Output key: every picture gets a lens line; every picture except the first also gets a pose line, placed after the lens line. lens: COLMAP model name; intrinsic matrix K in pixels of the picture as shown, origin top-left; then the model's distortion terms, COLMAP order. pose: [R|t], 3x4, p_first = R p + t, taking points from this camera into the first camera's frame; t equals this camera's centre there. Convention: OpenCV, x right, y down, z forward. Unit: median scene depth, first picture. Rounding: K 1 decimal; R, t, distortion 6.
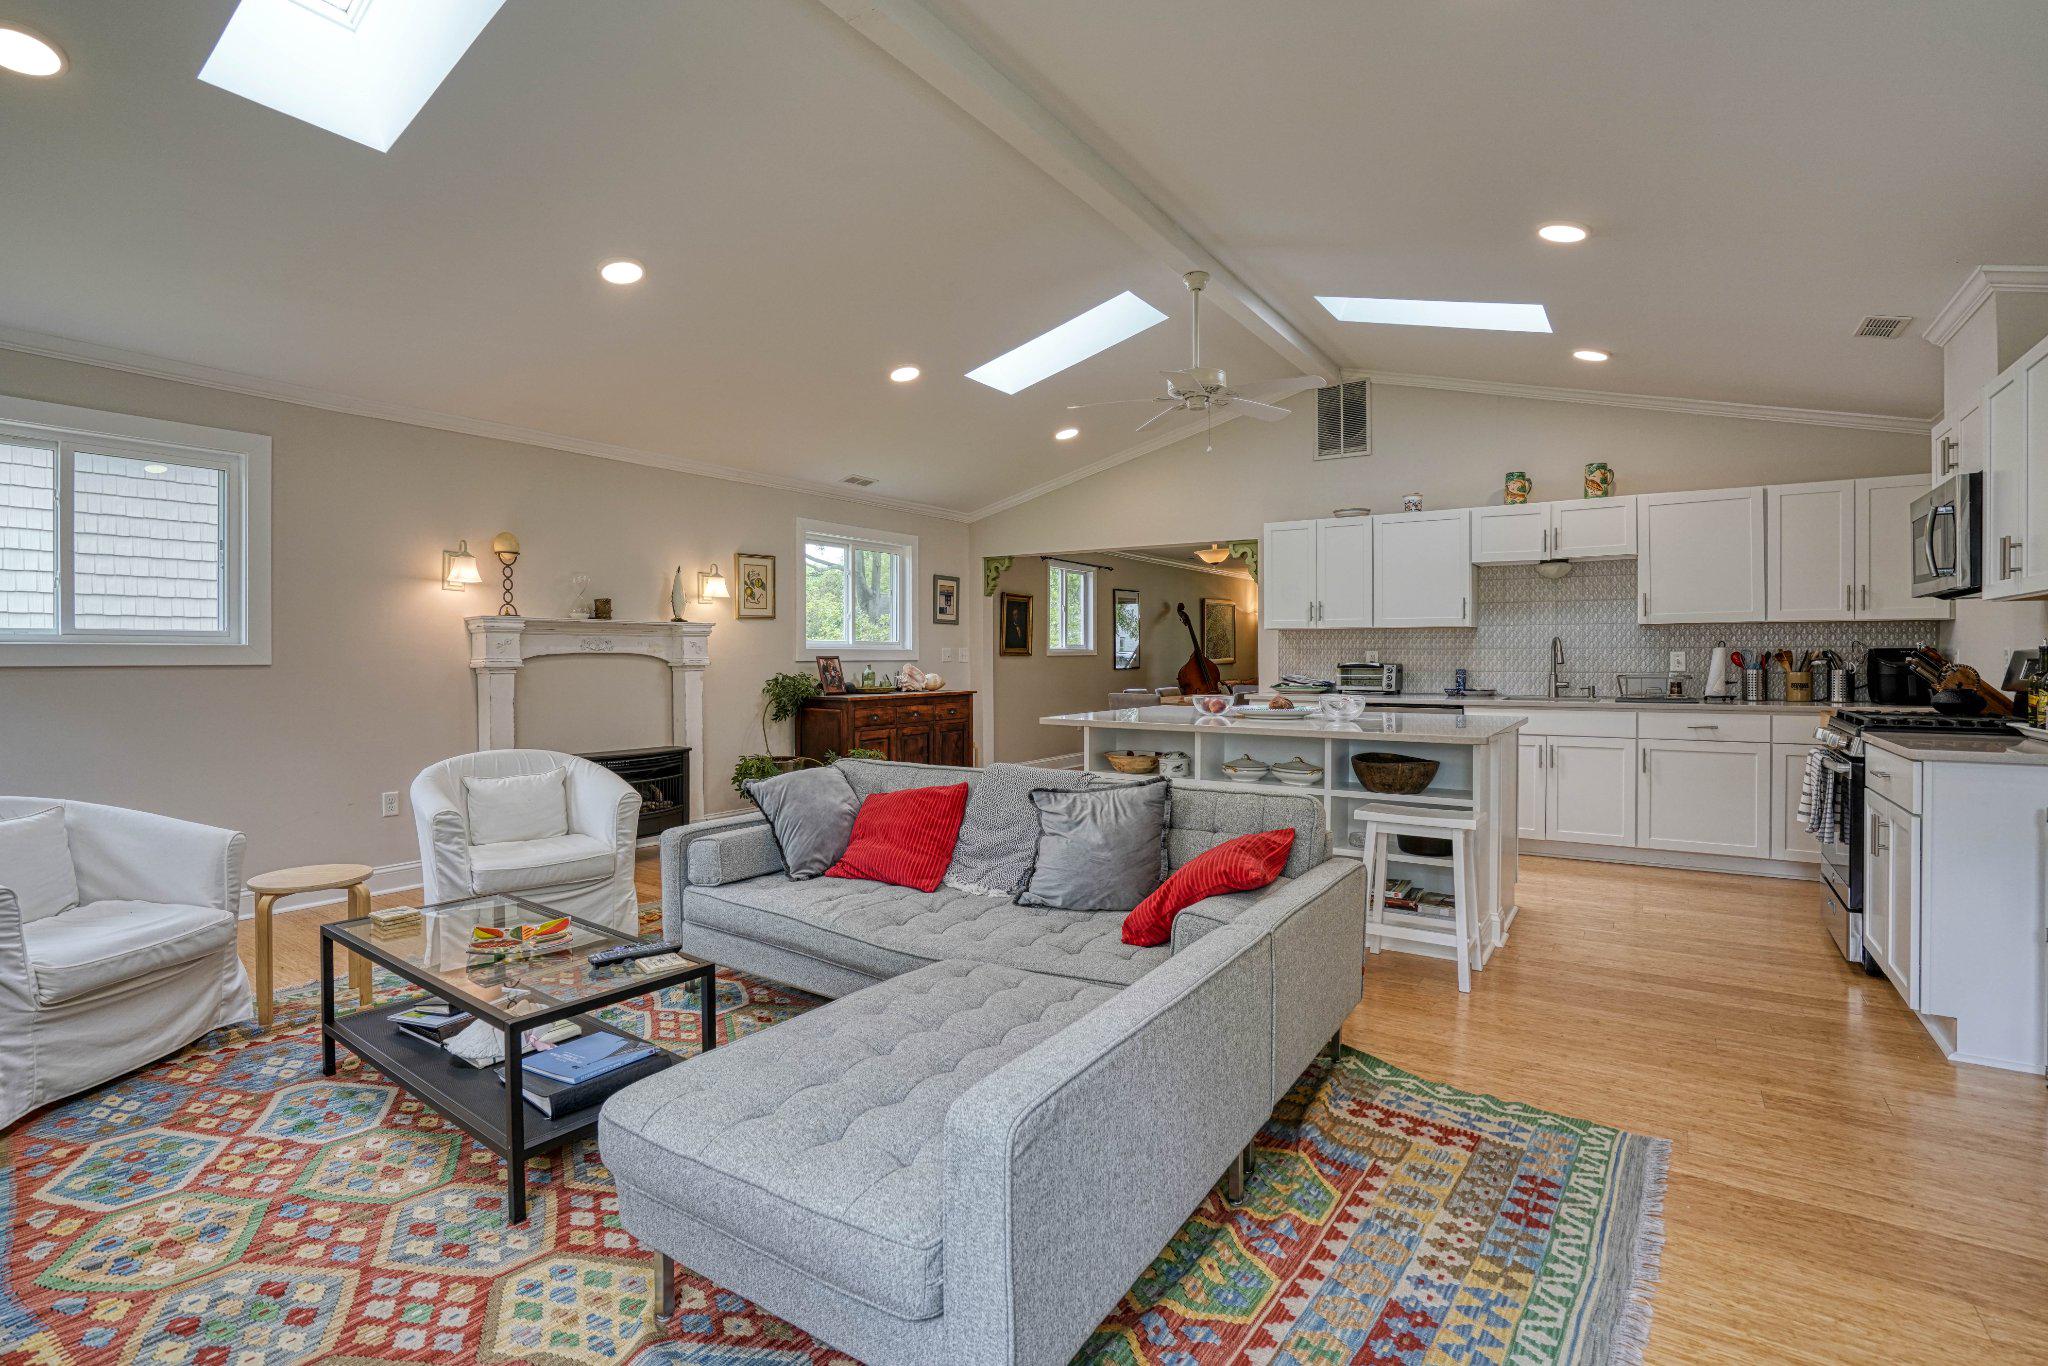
lens RADIAL K [[962.6, 0, 1002.8], [0, 962.6, 659.7], [0, 0, 1]] dist [-0.057751, 0.020402]
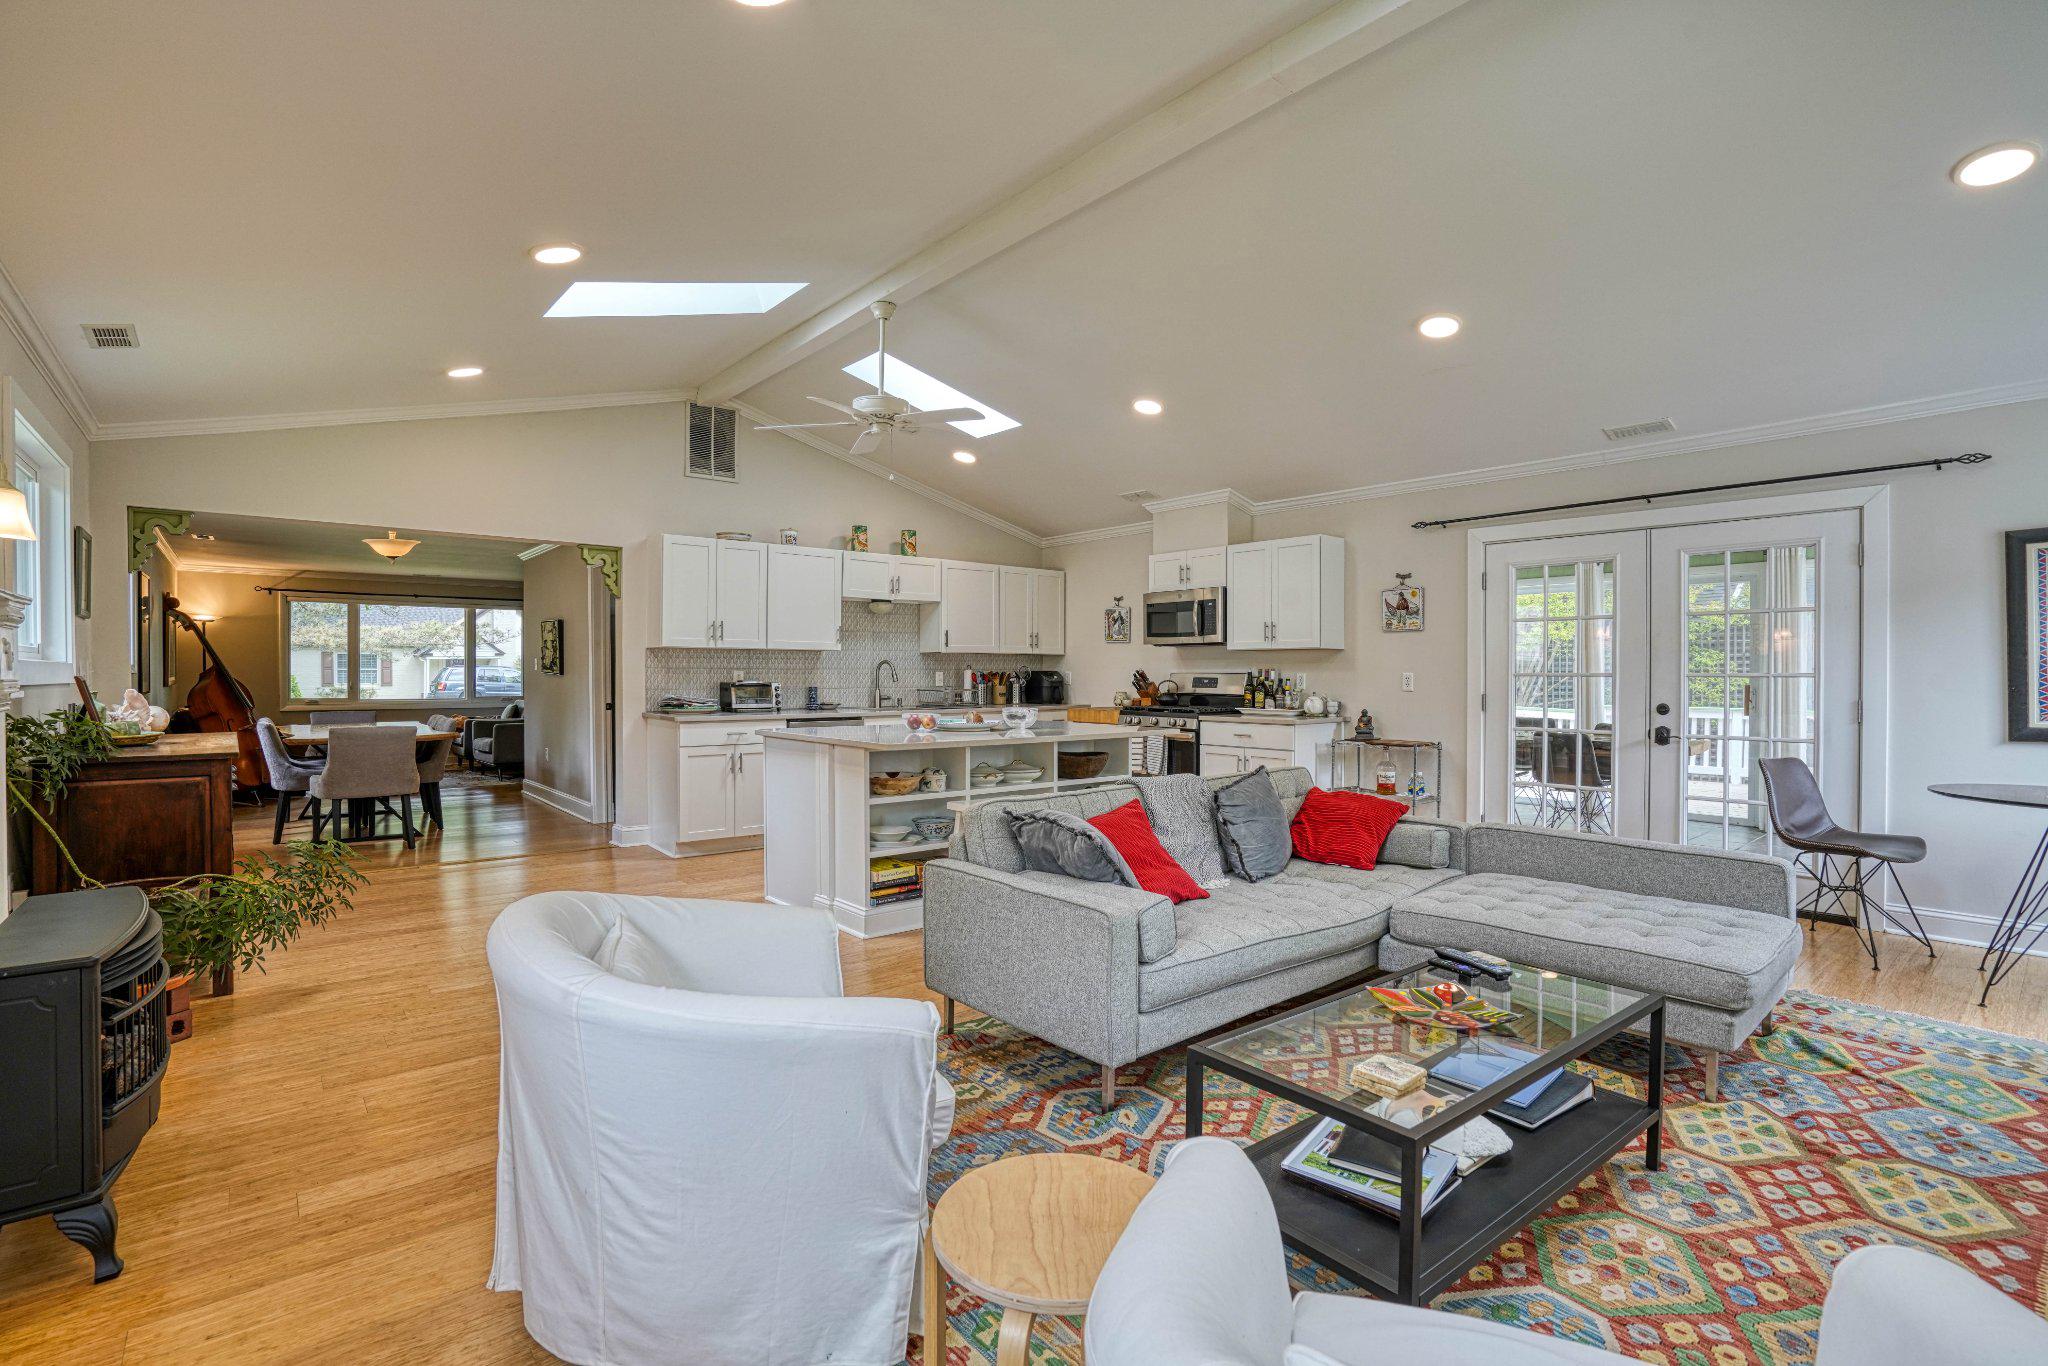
lens RADIAL K [[949.8, 0, 1021.0], [0, 949.8, 680.1], [0, 0, 1]] dist [-0.059936, 0.020452]
pose [[0.258966, -0.004278, 0.965877, -0.665246], [0.002241, 0.999990, 0.003828, -0.002348], [-0.965884, 0.001174, 0.258973, 0.536159]]
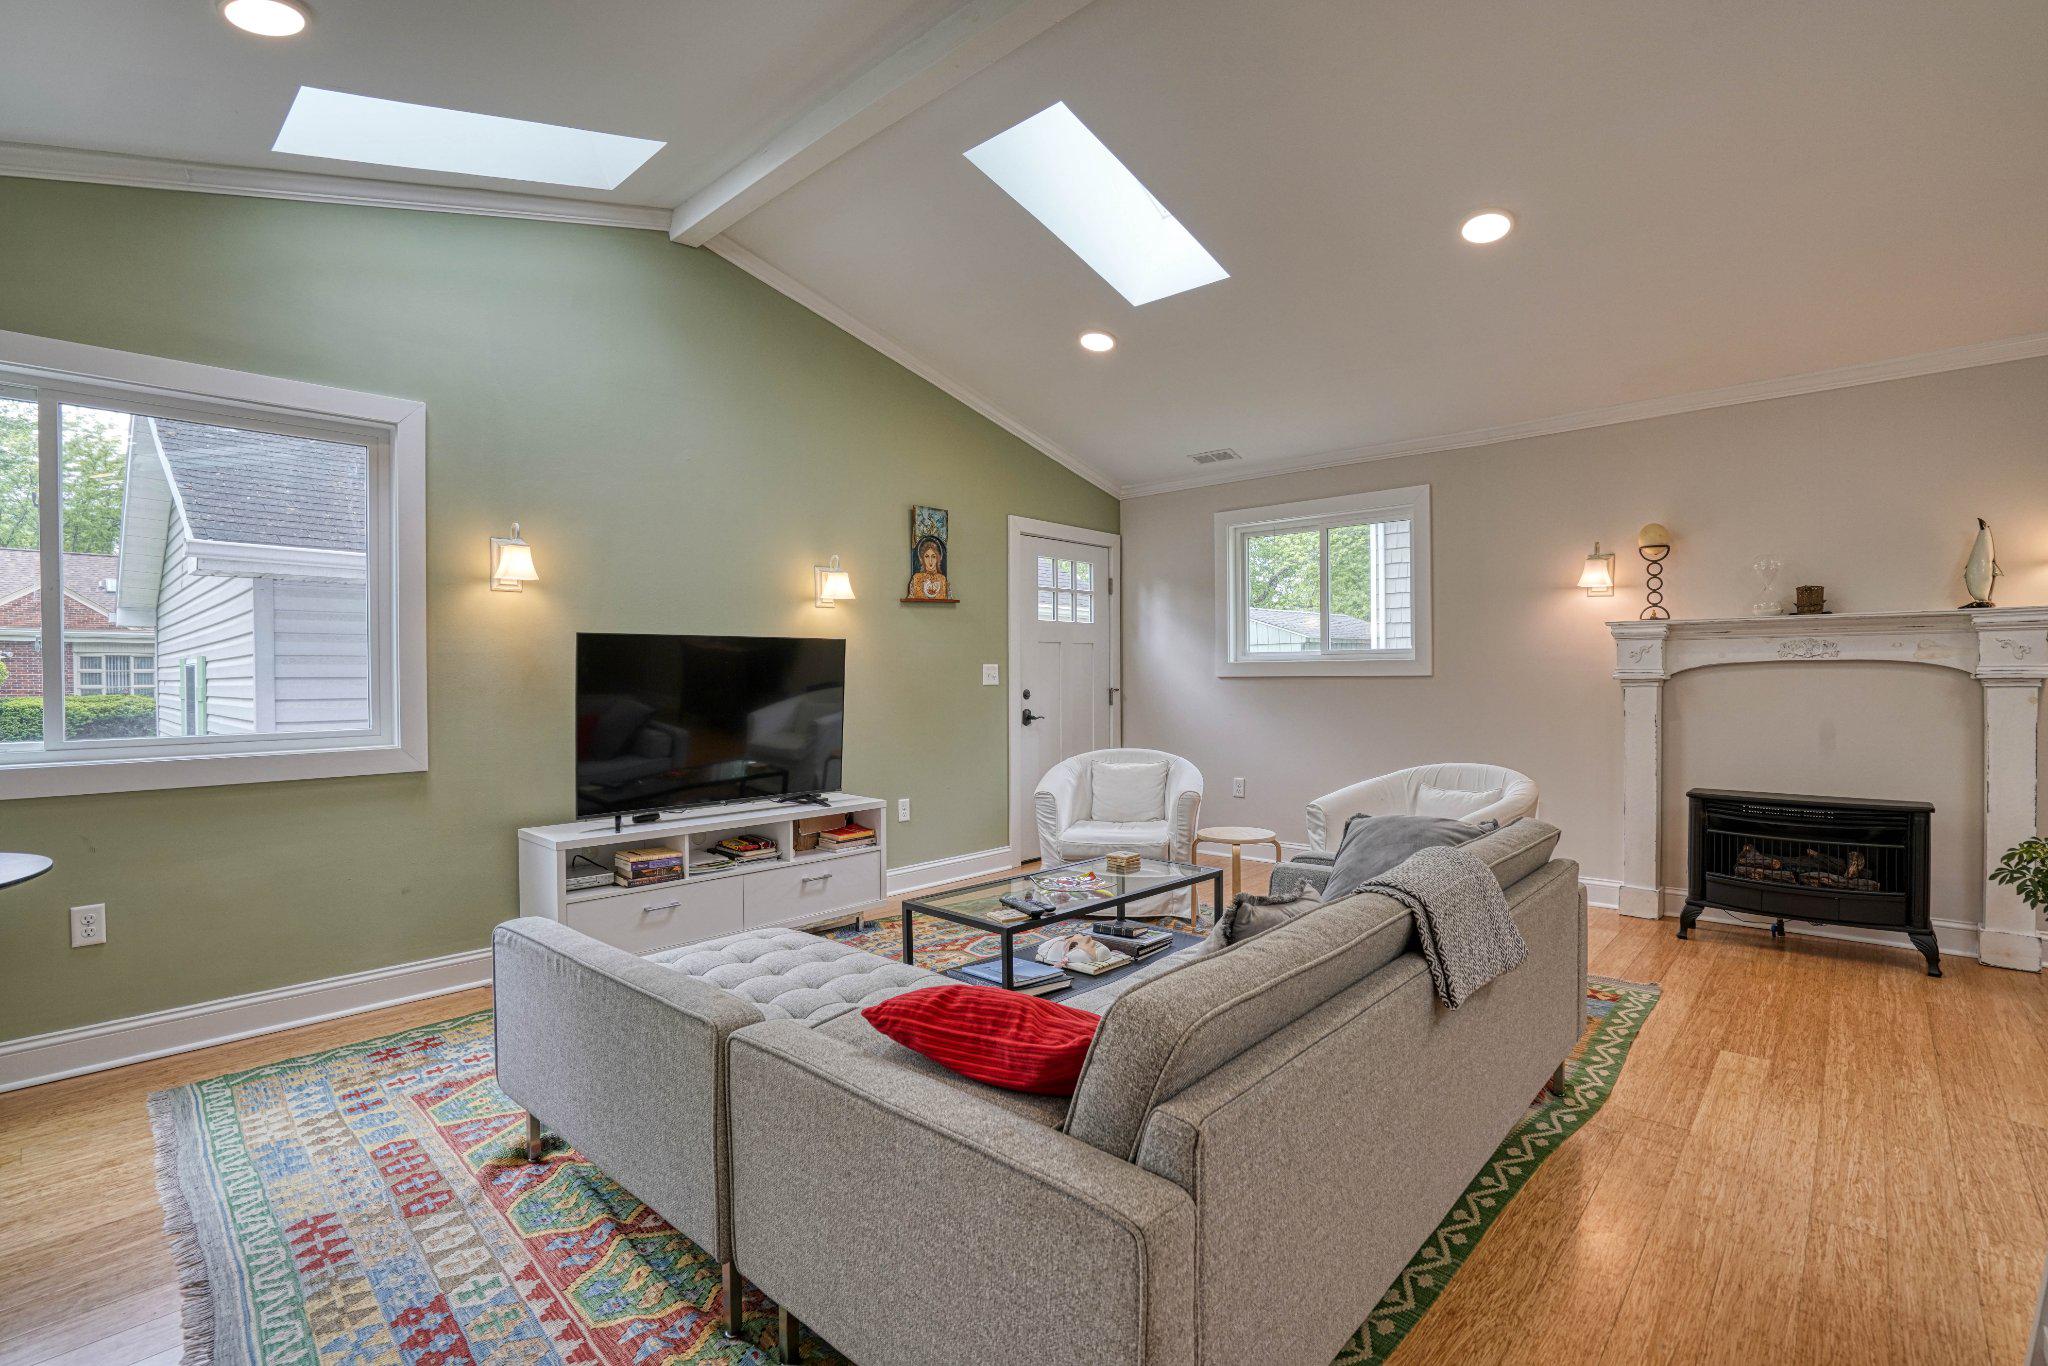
lens RADIAL K [[949.8, 0, 1021.0], [0, 949.8, 680.1], [0, 0, 1]] dist [-0.059936, 0.020452]
pose [[-0.137063, 0.009636, -0.990516, 0.391286], [0.005864, 0.999943, 0.008916, -0.001253], [0.990545, -0.004586, -0.137111, 0.518626]]
